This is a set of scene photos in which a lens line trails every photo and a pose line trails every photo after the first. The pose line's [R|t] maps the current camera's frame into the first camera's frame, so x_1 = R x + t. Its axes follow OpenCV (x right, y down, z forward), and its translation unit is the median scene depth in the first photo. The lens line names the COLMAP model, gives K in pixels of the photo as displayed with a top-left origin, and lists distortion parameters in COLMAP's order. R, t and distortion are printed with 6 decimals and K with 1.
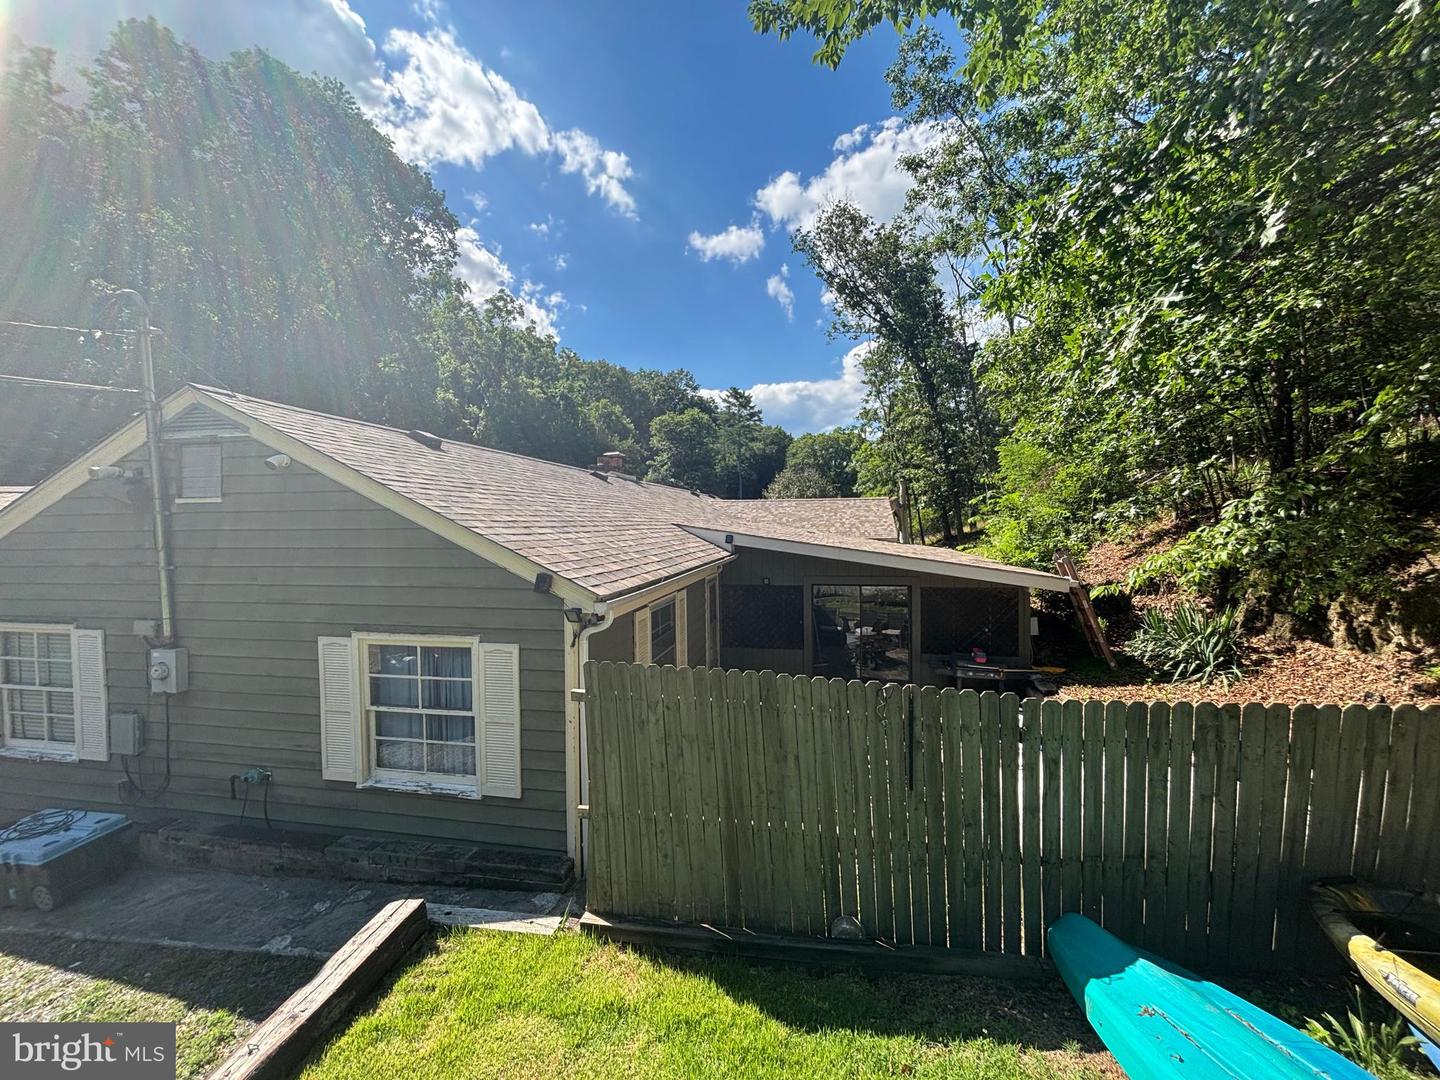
lens RADIAL K [[580.0, 0, 715.6], [0, 580.0, 541.7], [0, 0, 1]] dist [0.002391, -0.000140]
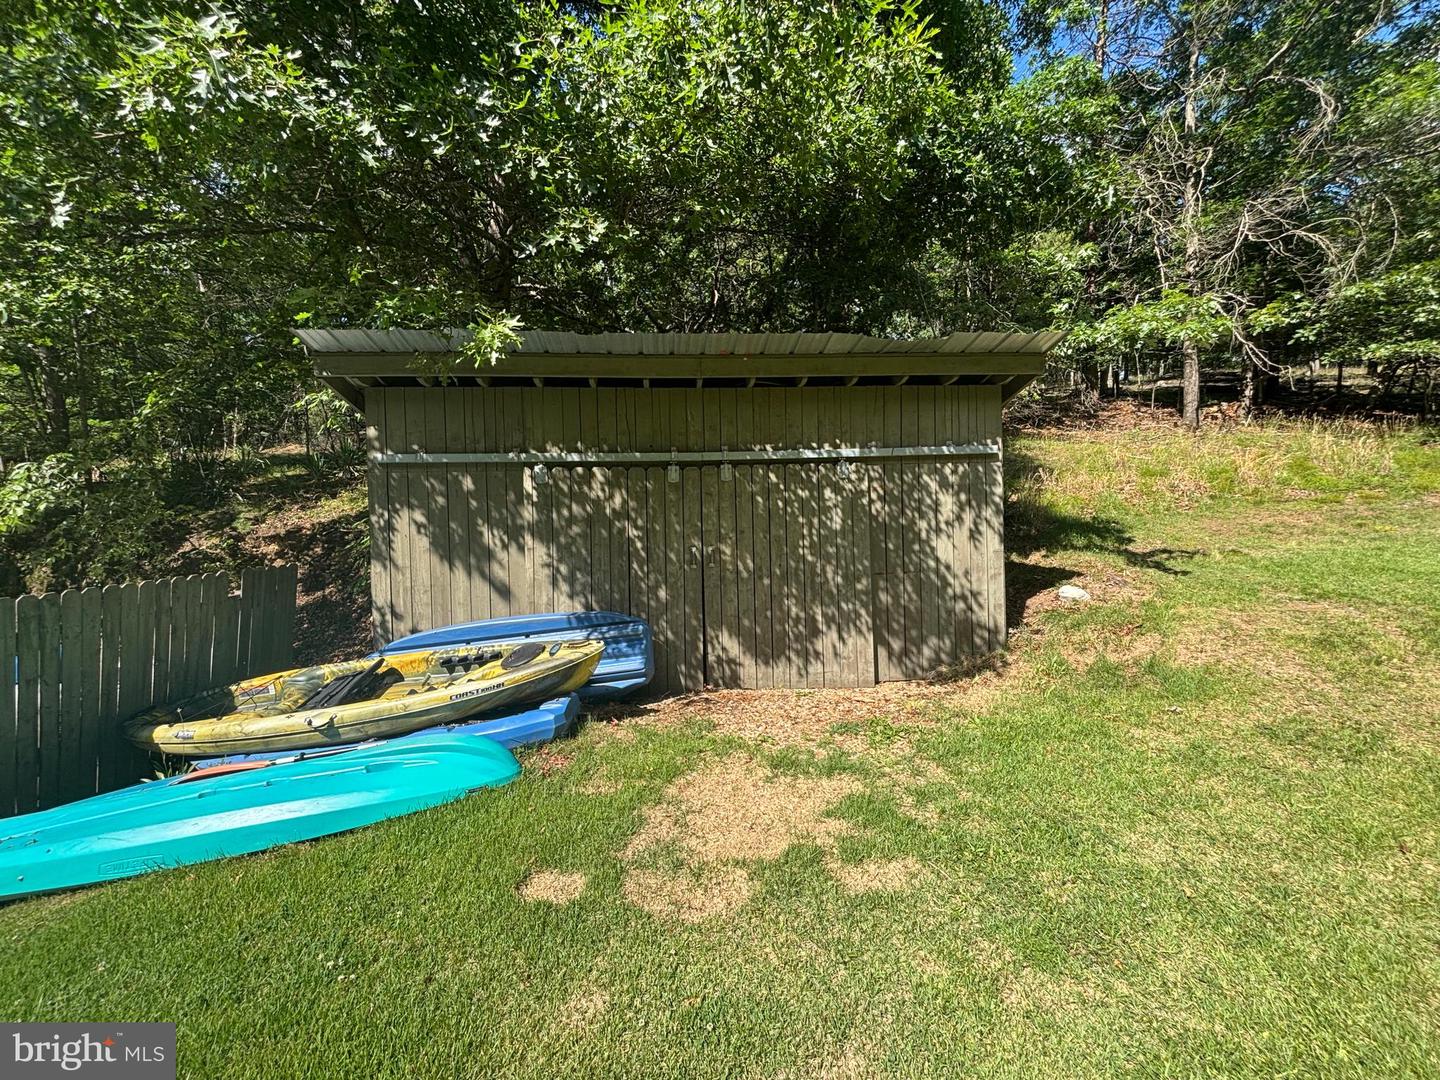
lens RADIAL K [[590.3, 0, 718.4], [0, 590.3, 537.1], [0, 0, 1]] dist [0.009120, -0.000050]
pose [[-0.035733, -0.003031, 0.999357, -0.388640], [0.059468, 0.998217, 0.005154, 0.230768], [-0.997590, 0.059614, -0.035489, -0.335260]]
